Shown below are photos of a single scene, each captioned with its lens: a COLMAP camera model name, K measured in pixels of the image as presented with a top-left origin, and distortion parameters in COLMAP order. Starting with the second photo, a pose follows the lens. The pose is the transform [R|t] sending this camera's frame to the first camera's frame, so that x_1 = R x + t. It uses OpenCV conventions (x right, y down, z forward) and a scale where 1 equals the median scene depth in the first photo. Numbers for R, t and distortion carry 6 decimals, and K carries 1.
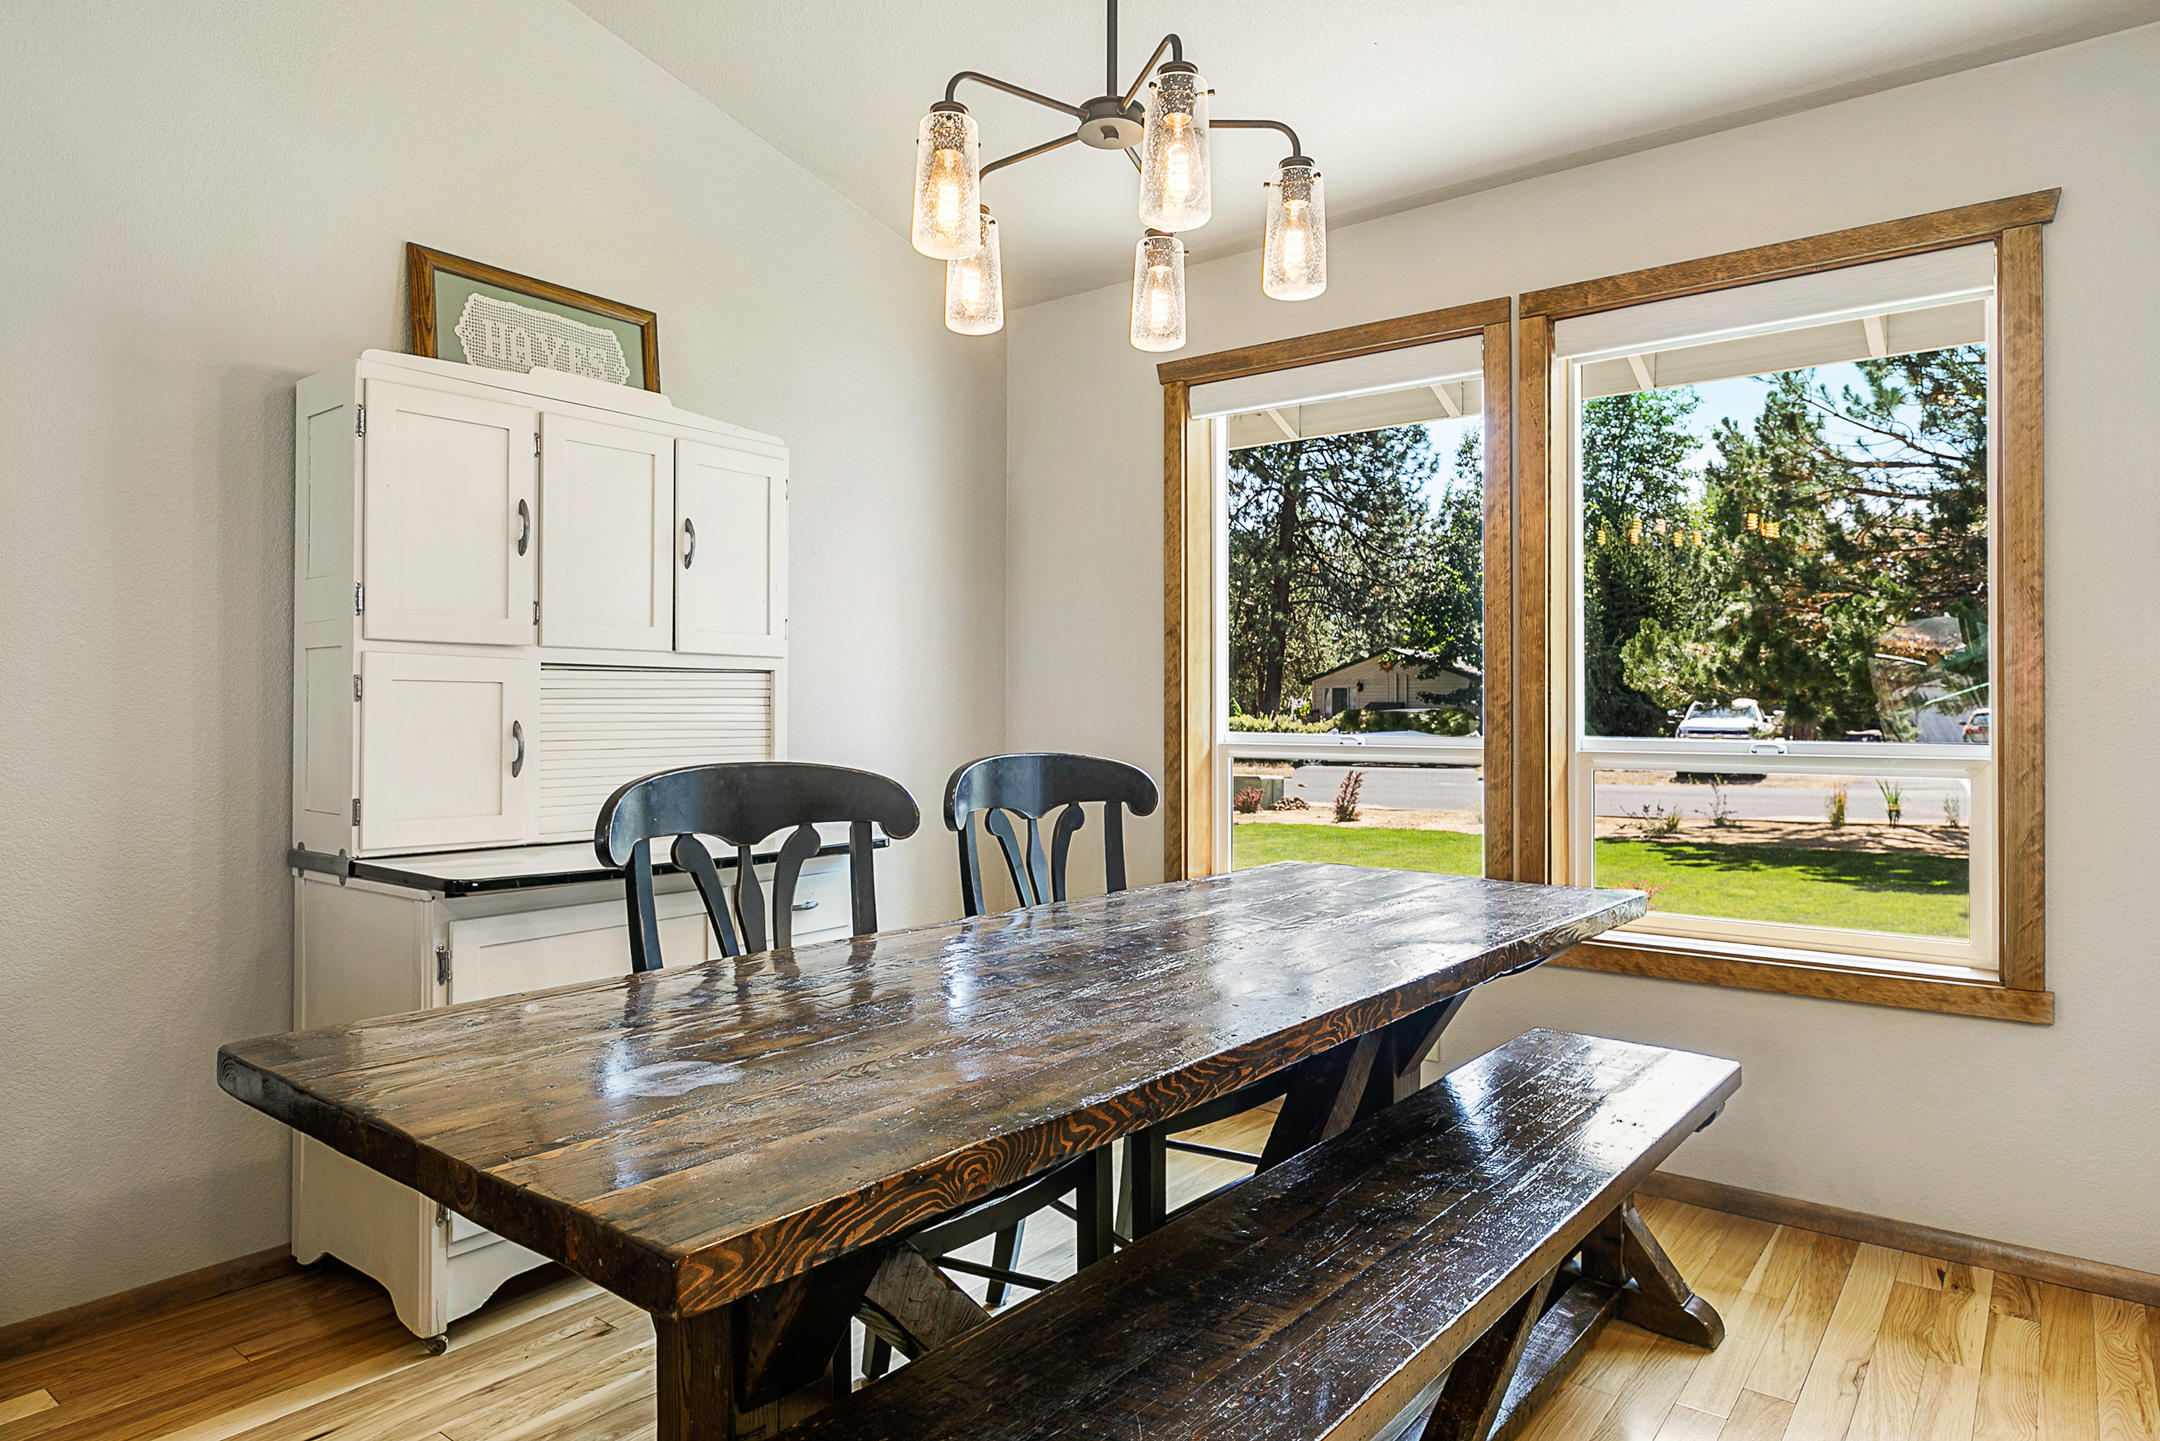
lens RADIAL K [[1264.2, 0, 1083.2], [0, 1264.2, 706.5], [0, 0, 1]] dist [0.023761, -0.030126]
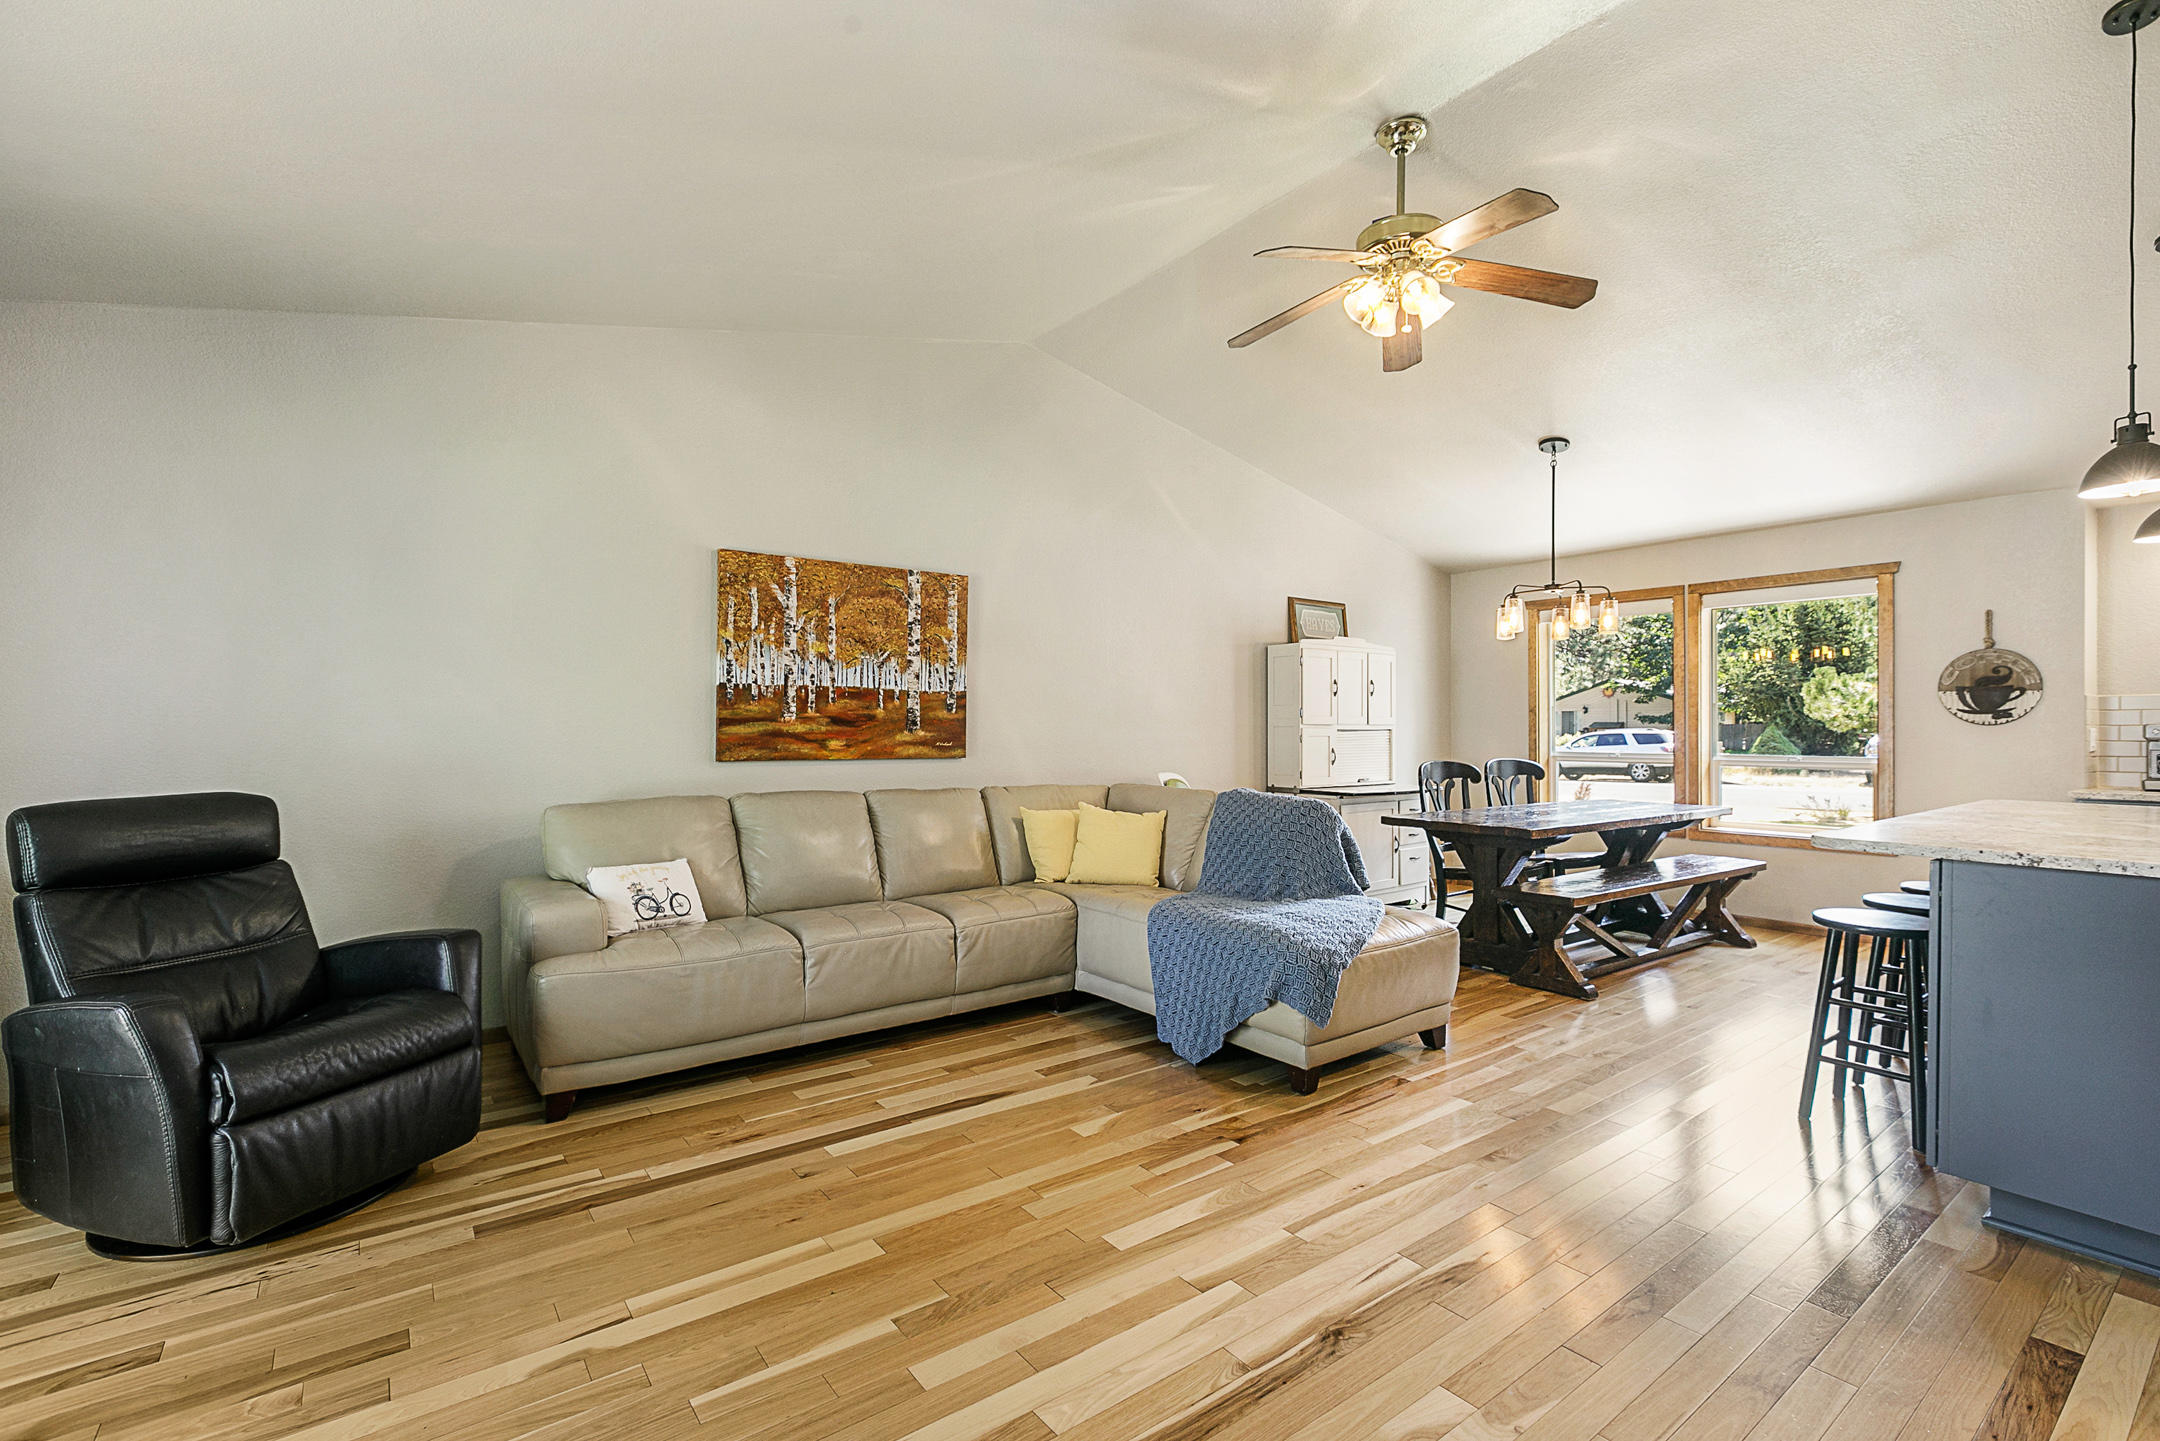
lens RADIAL K [[960.7, 0, 1085.1], [0, 960.7, 727.8], [0, 0, 1]] dist [0.001169, -0.000597]
pose [[0.966181, -0.000277, -0.257866, -0.407712], [0.001287, 0.999992, 0.003747, -0.048544], [0.257863, -0.003952, 0.966173, -1.458391]]
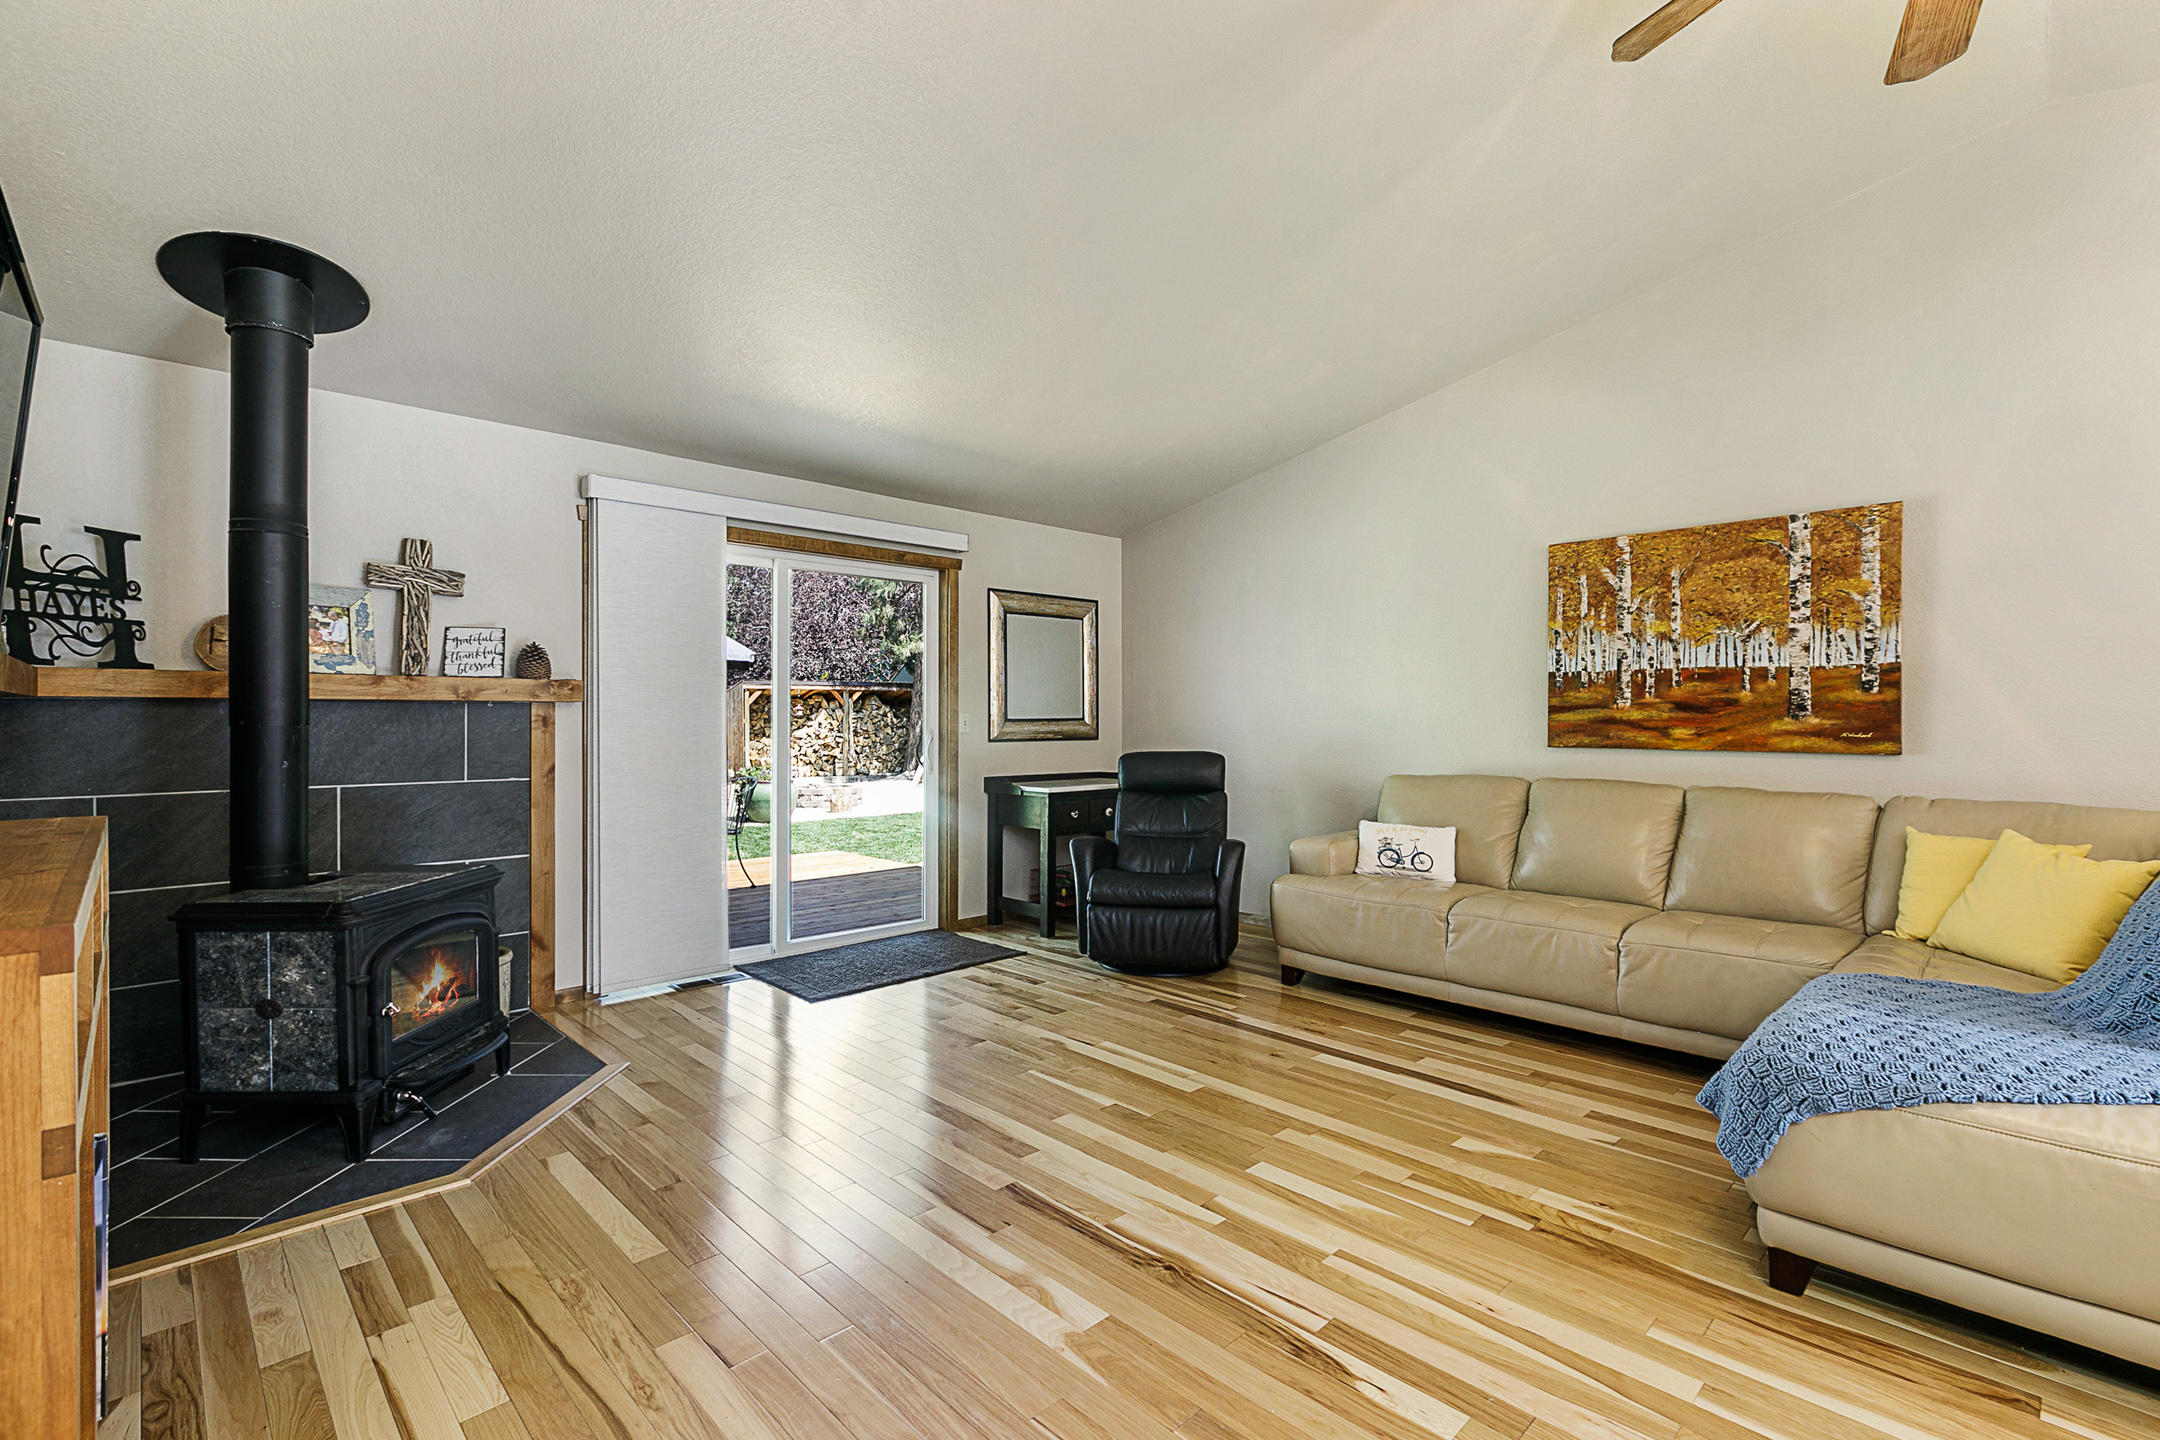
lens RADIAL K [[983.9, 0, 1075.2], [0, 983.9, 723.2], [0, 0, 1]] dist [0.000192, -0.000953]
pose [[-0.144322, 0.002319, -0.989528, 0.392291], [0.005473, 0.999984, 0.001546, -0.036526], [0.989516, -0.005193, -0.144332, -0.670525]]
